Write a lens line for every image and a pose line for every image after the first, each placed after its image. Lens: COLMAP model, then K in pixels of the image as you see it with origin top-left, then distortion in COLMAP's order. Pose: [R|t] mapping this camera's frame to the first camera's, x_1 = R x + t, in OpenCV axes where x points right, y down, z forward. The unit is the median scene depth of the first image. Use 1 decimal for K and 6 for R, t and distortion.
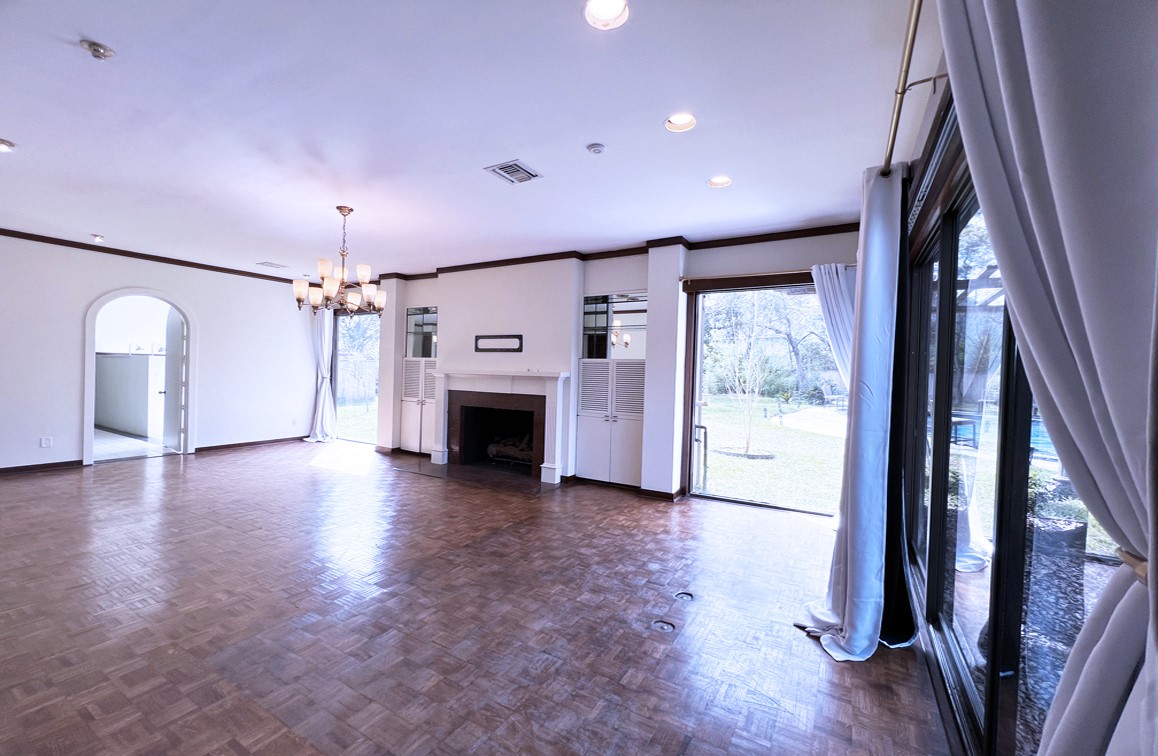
lens RADIAL K [[467.3, 0, 579.0], [0, 467.3, 378.0], [0, 0, 1]] dist [-0.000571, -0.000028]
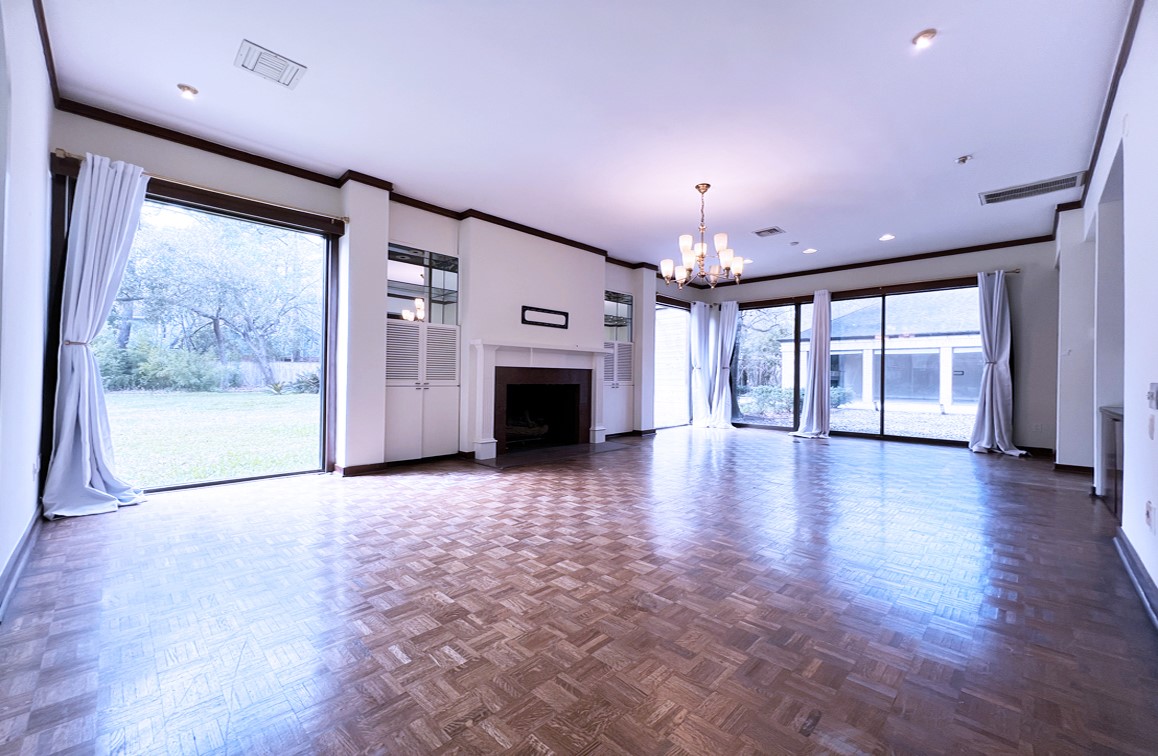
lens RADIAL K [[465.3, 0, 579.0], [0, 465.3, 378.0], [0, 0, 1]] dist [0.000688, 0.000043]
pose [[0.234737, -0.022946, 0.971788, -1.129723], [0.010425, 0.999723, 0.021087, 0.032575], [-0.972003, 0.005181, 0.234911, 0.724140]]
